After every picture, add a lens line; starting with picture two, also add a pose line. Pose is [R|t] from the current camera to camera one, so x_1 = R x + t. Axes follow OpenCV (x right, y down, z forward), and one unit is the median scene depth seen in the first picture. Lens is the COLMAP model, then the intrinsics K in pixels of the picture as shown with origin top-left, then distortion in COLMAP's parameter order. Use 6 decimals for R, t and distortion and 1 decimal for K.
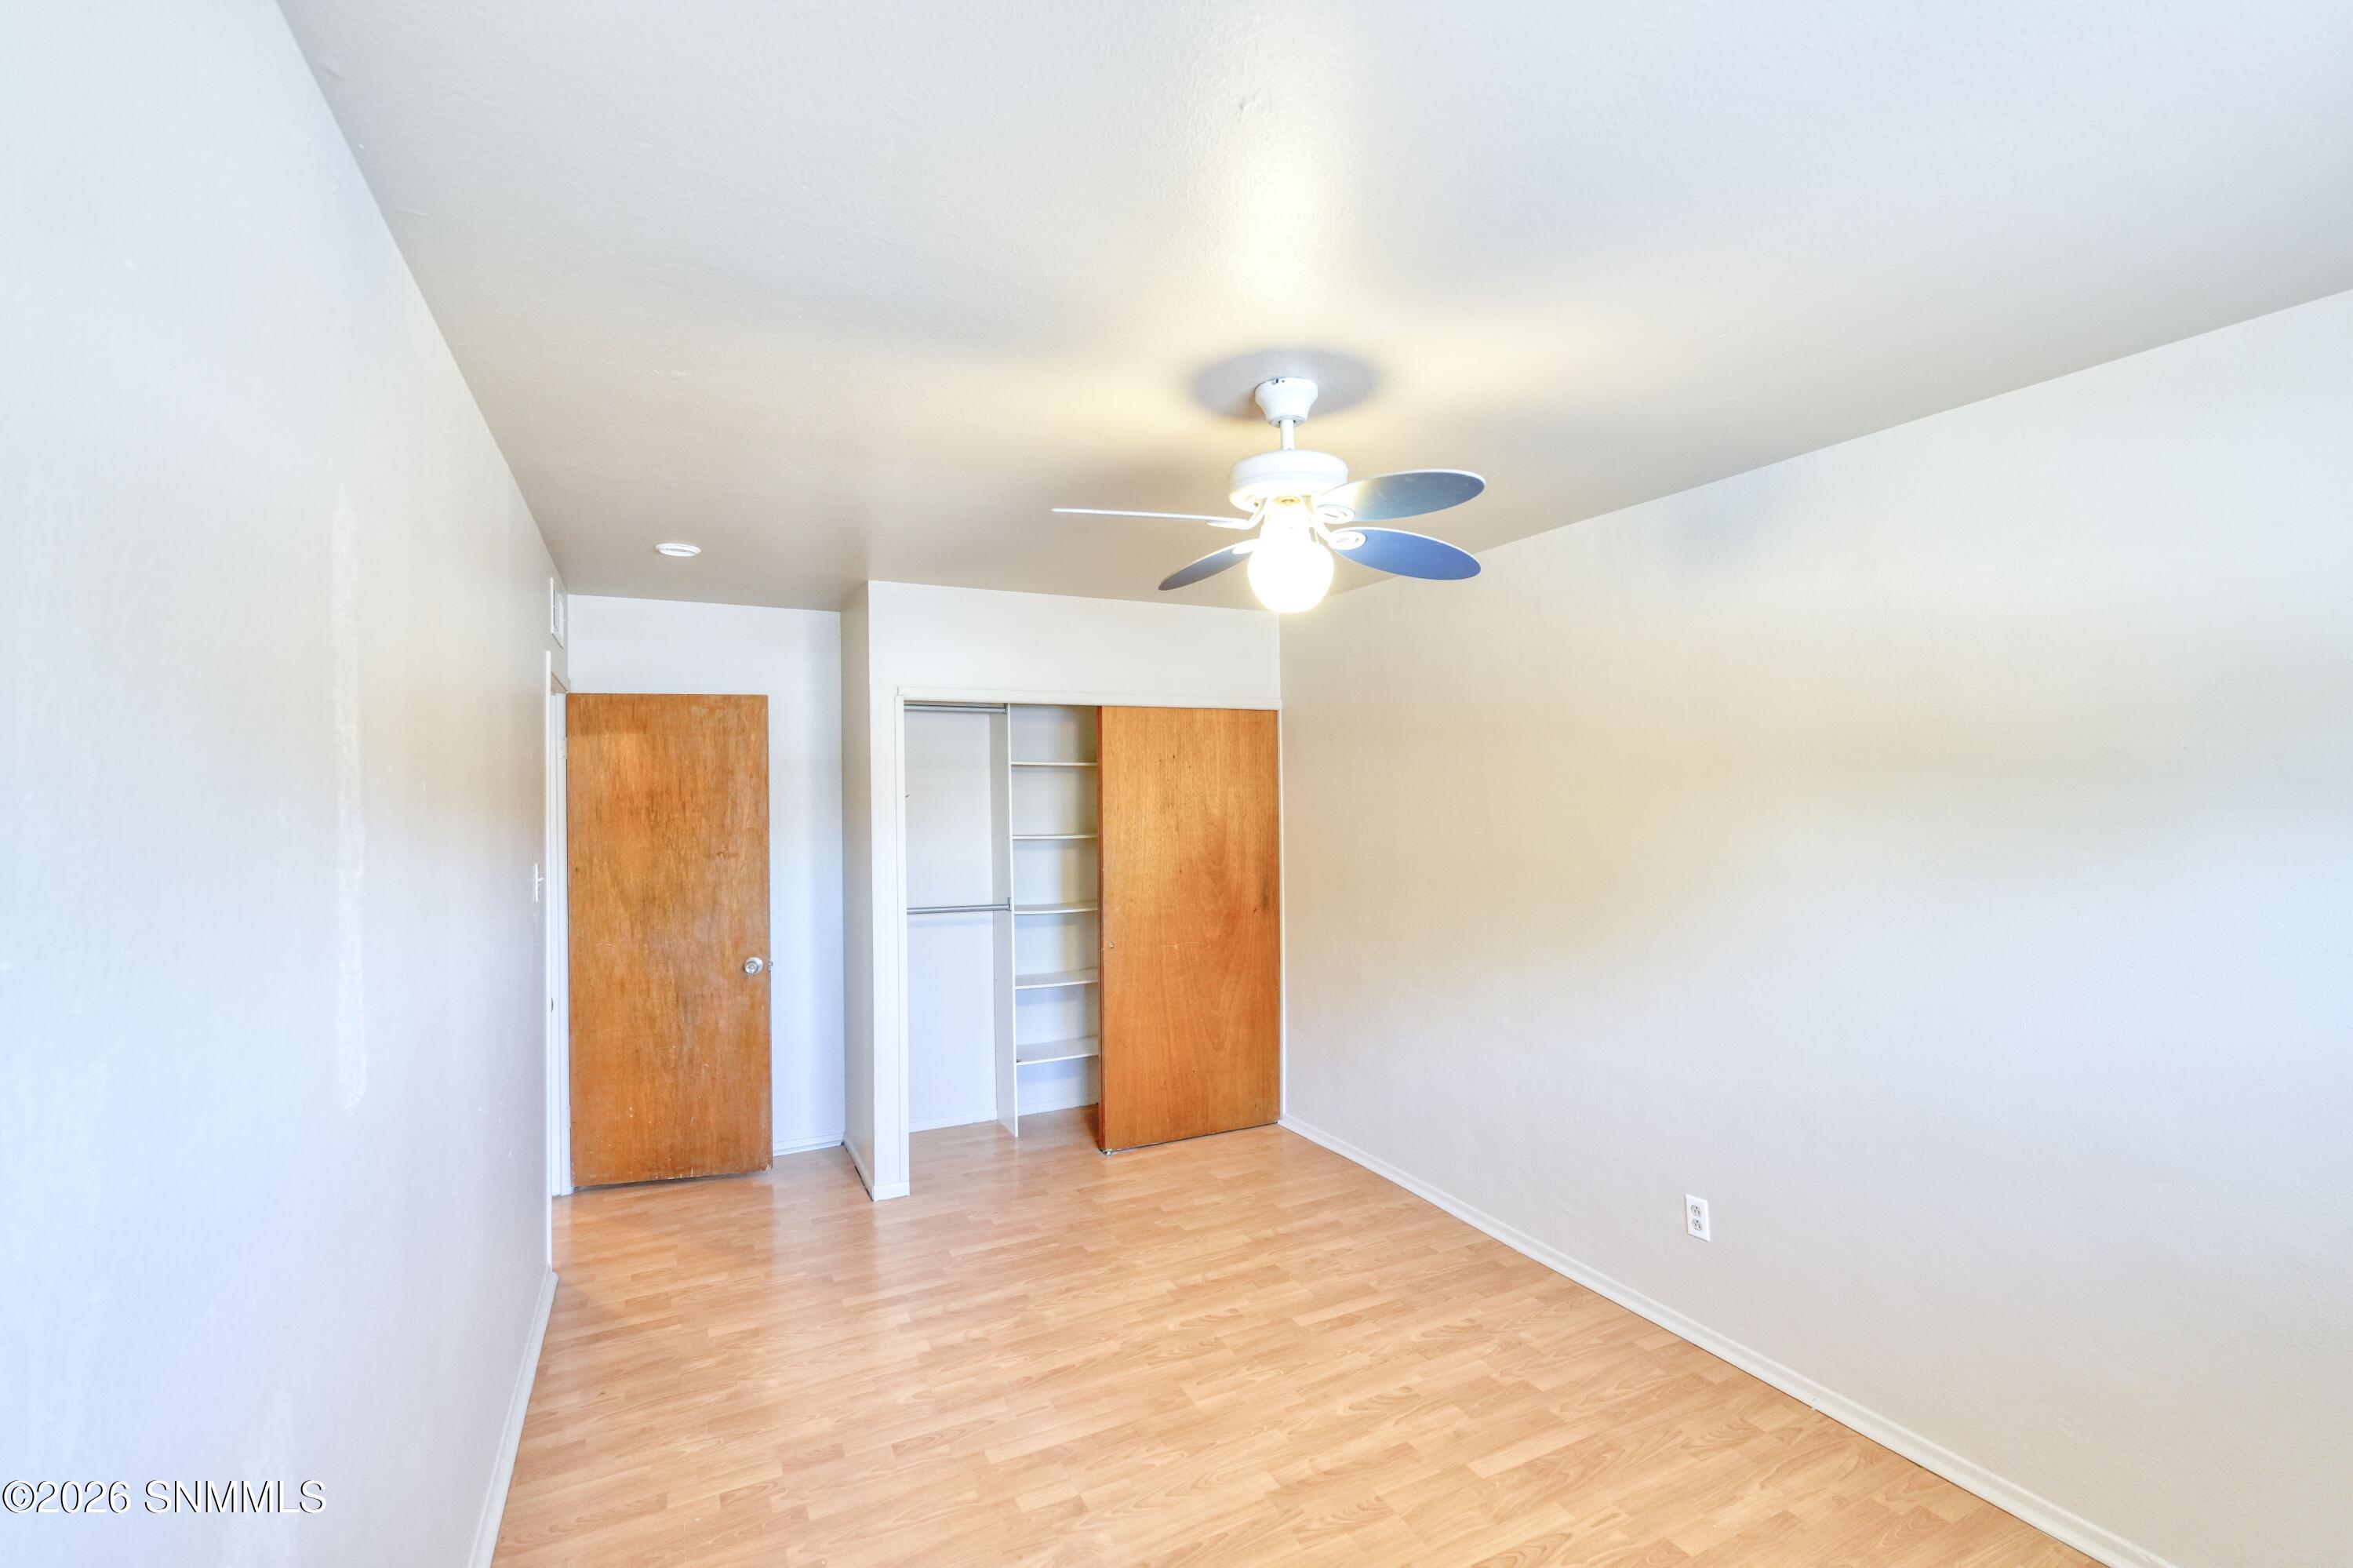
lens RADIAL K [[1029.9, 0, 1176.5], [0, 1029.9, 784.0], [0, 0, 1]] dist [-0.000865, 0.001381]
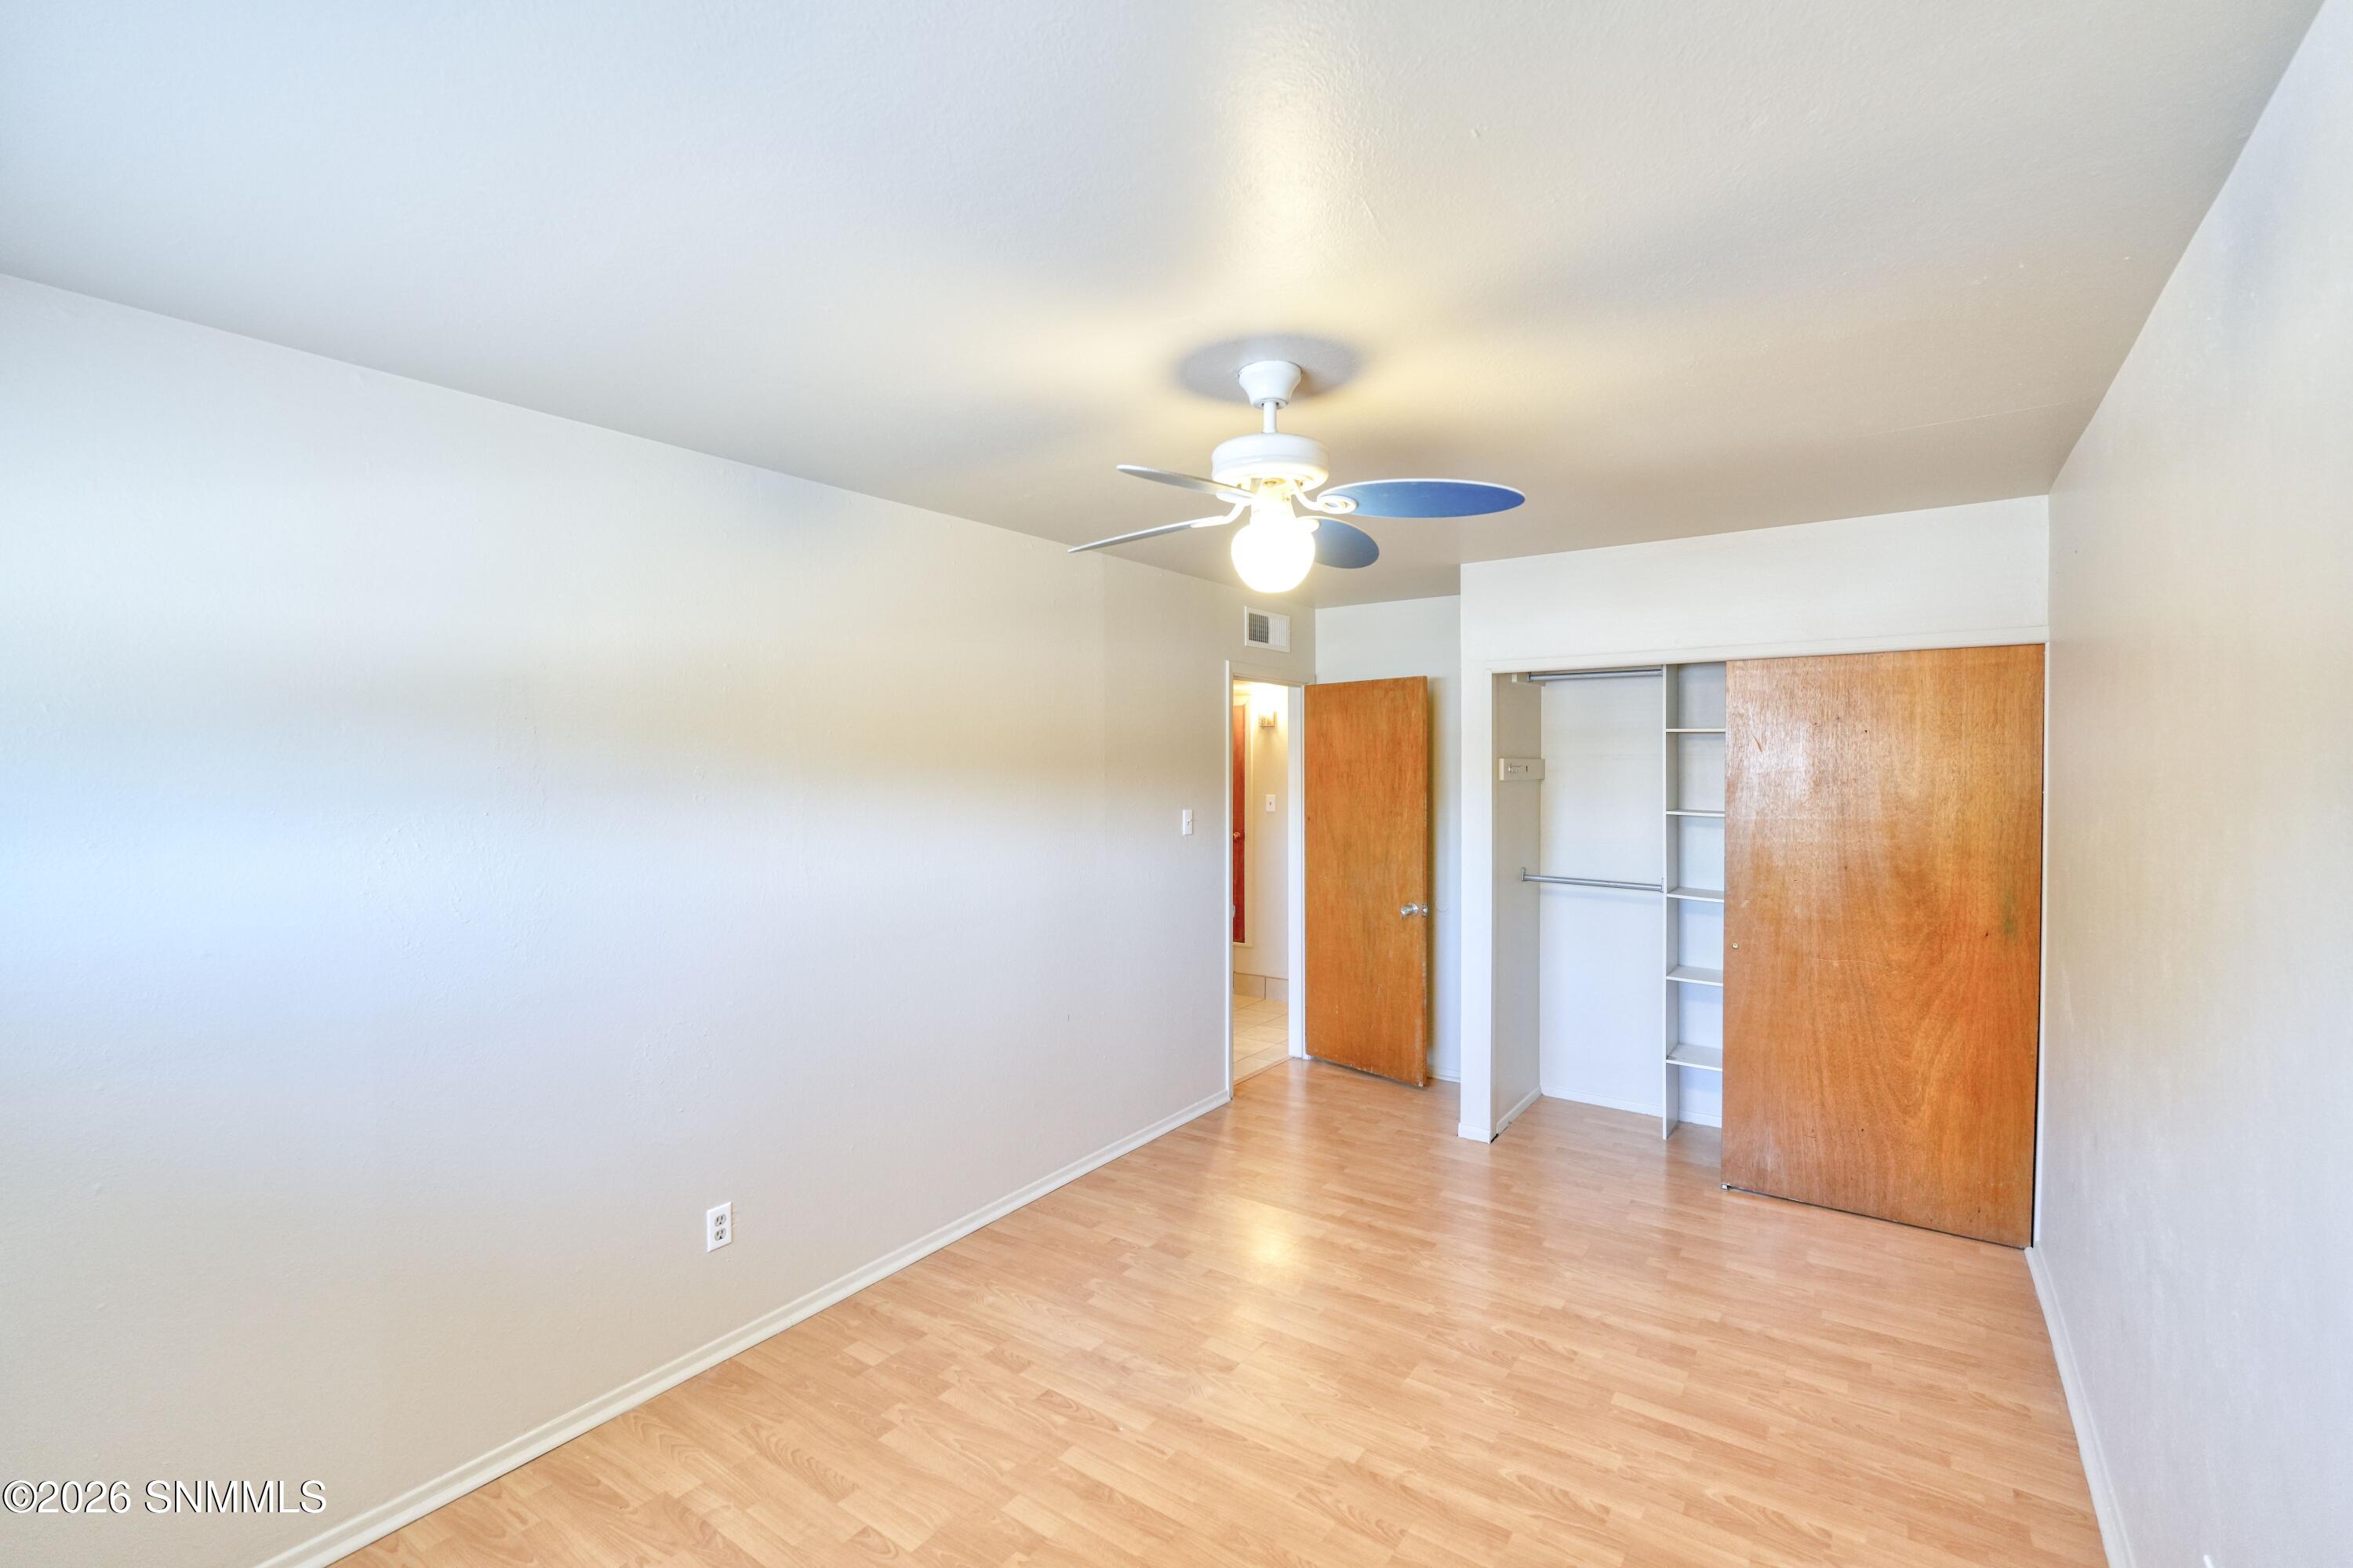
lens RADIAL K [[1029.9, 0, 1176.5], [0, 1029.9, 784.0], [0, 0, 1]] dist [-0.000865, 0.001381]
pose [[0.473980, 0.026645, -0.880133, 0.499914], [0.003382, 0.999480, 0.032080, -0.004196], [0.880529, -0.018181, 0.473643, 0.220692]]
